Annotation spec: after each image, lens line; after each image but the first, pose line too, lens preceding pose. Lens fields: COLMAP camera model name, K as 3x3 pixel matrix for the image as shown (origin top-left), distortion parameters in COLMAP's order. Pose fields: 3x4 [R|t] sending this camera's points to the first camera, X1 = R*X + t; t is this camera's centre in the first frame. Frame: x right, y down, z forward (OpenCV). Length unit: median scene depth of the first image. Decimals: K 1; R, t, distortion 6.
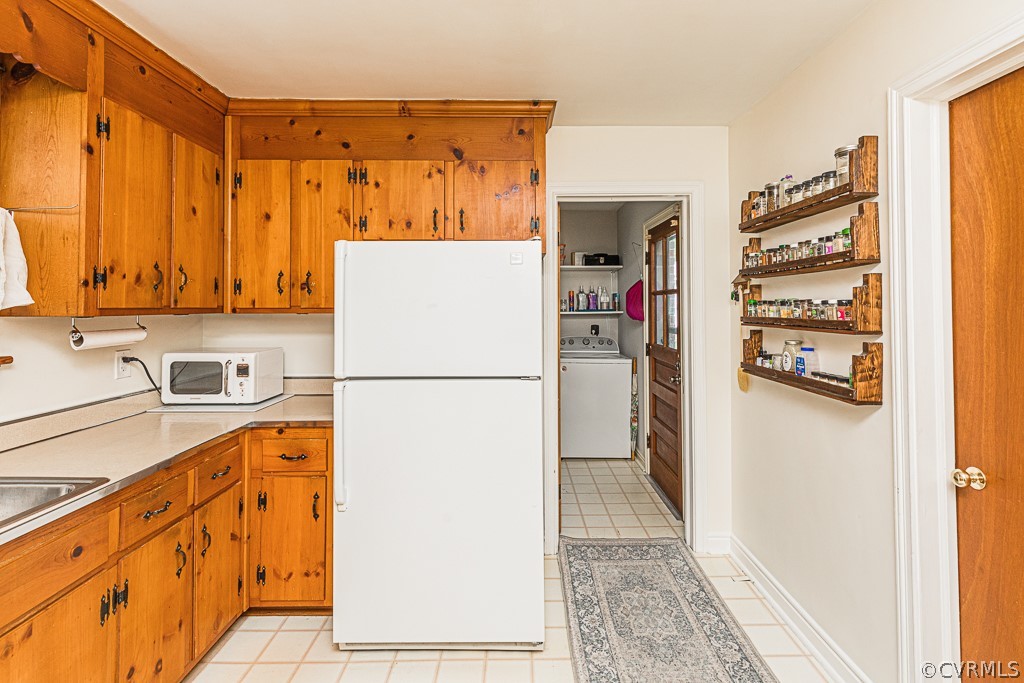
lens RADIAL K [[479.1, 0, 512.6], [0, 479.1, 296.9], [0, 0, 1]] dist [0.002785, 0.000608]
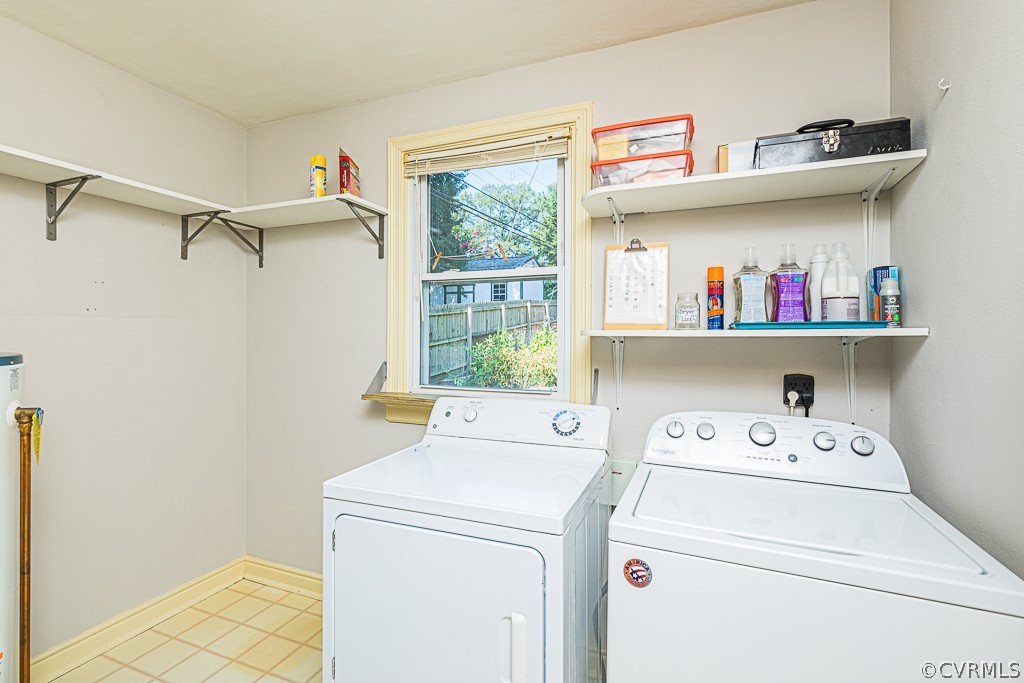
lens RADIAL K [[471.1, 0, 507.2], [0, 471.1, 332.1], [0, 0, 1]] dist [0.000846, -0.000106]
pose [[0.925252, 0.003545, -0.379336, 0.113952], [0.003543, 0.999832, 0.017986, 0.026158], [0.379336, -0.017986, 0.925084, 0.653365]]
